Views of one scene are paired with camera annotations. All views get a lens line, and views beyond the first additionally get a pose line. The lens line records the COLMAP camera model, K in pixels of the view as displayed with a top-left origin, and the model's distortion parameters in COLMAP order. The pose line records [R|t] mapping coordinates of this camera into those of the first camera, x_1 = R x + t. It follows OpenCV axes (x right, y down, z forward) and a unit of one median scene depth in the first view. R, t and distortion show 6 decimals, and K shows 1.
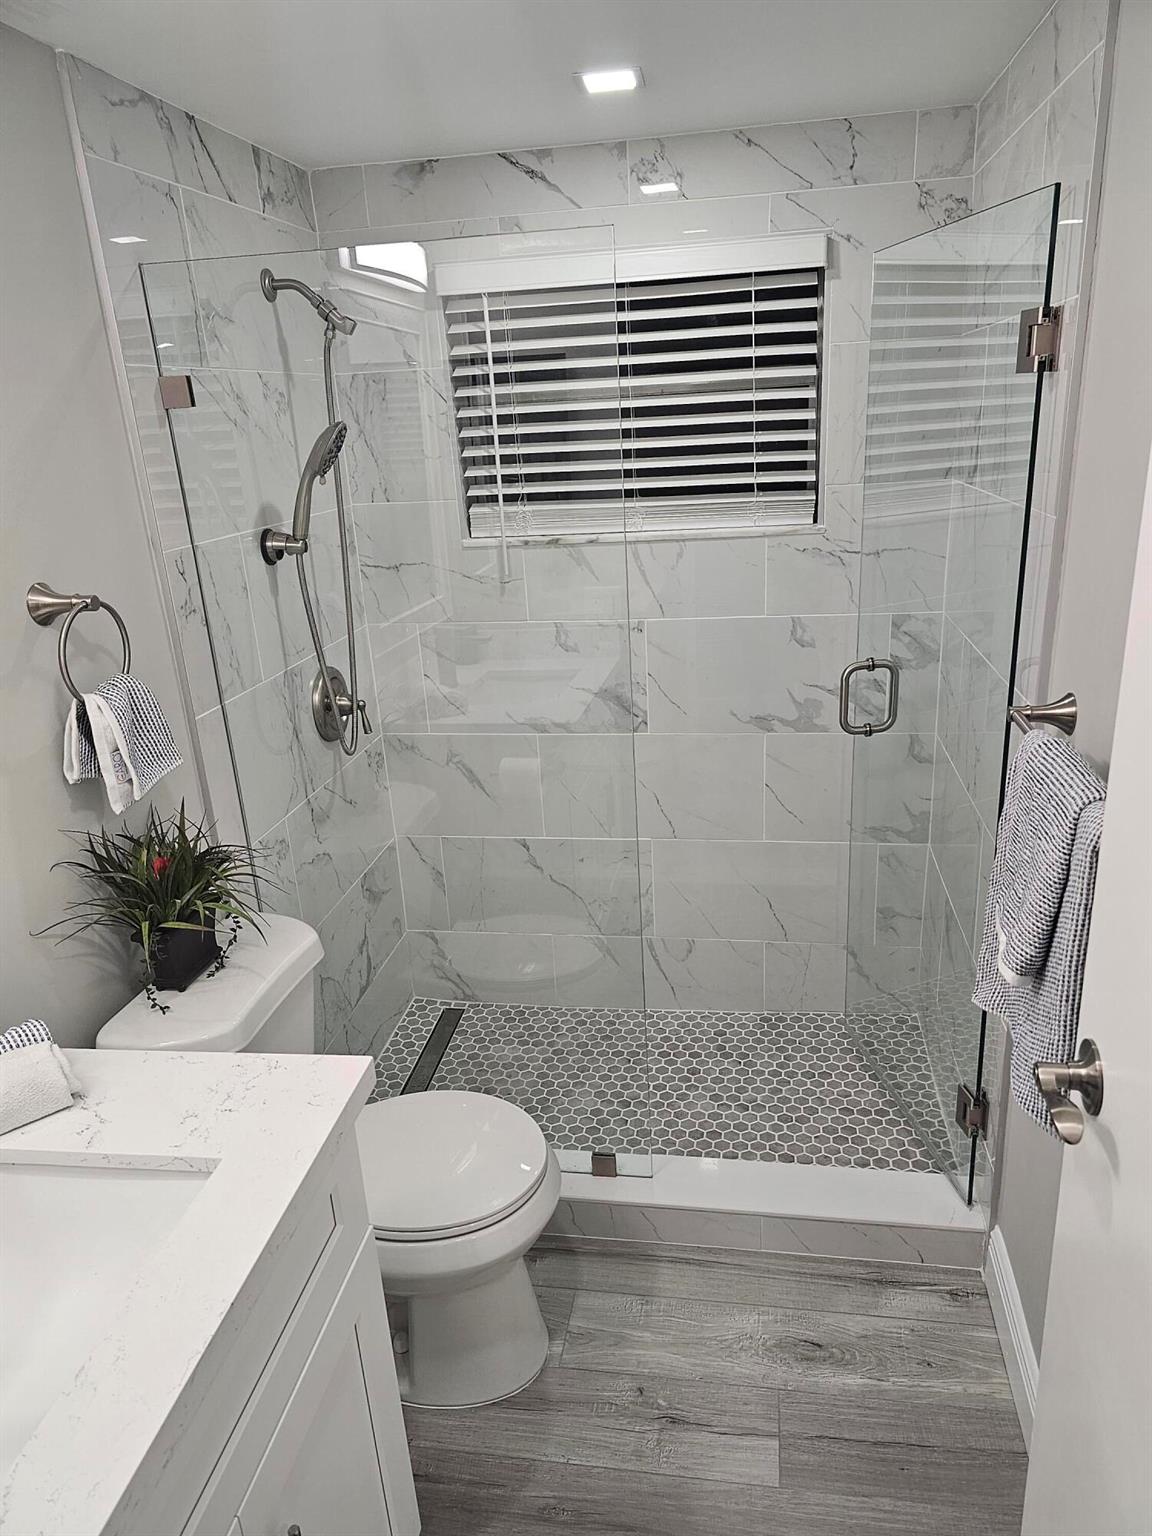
lens RADIAL K [[1006.8, 0, 576.0], [0, 1006.8, 768.0], [0, 0, 1]] dist [0.025142, -0.002321]
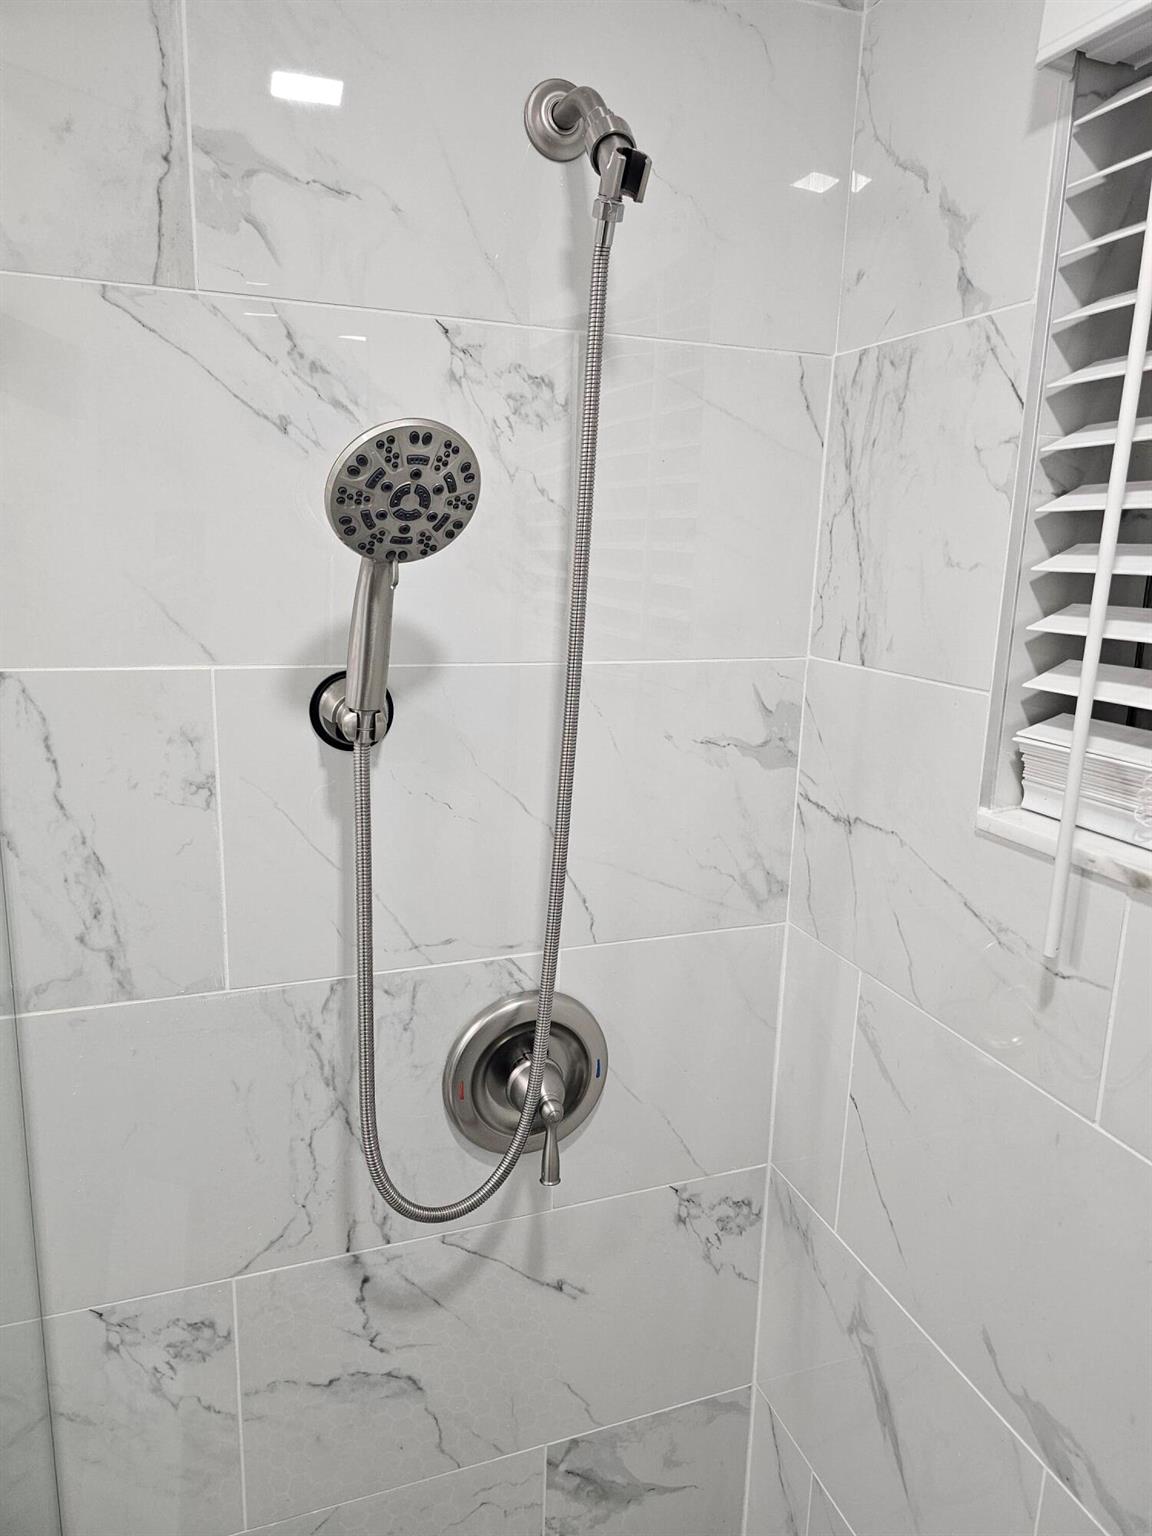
lens RADIAL K [[1006.8, 0, 576.0], [0, 1006.8, 768.0], [0, 0, 1]] dist [0.025142, -0.002321]
pose [[0.501959, 0.247912, -0.828599, 0.103310], [-0.336380, 0.938570, 0.077038, -0.237423], [0.796797, 0.240054, 0.554516, 0.763909]]
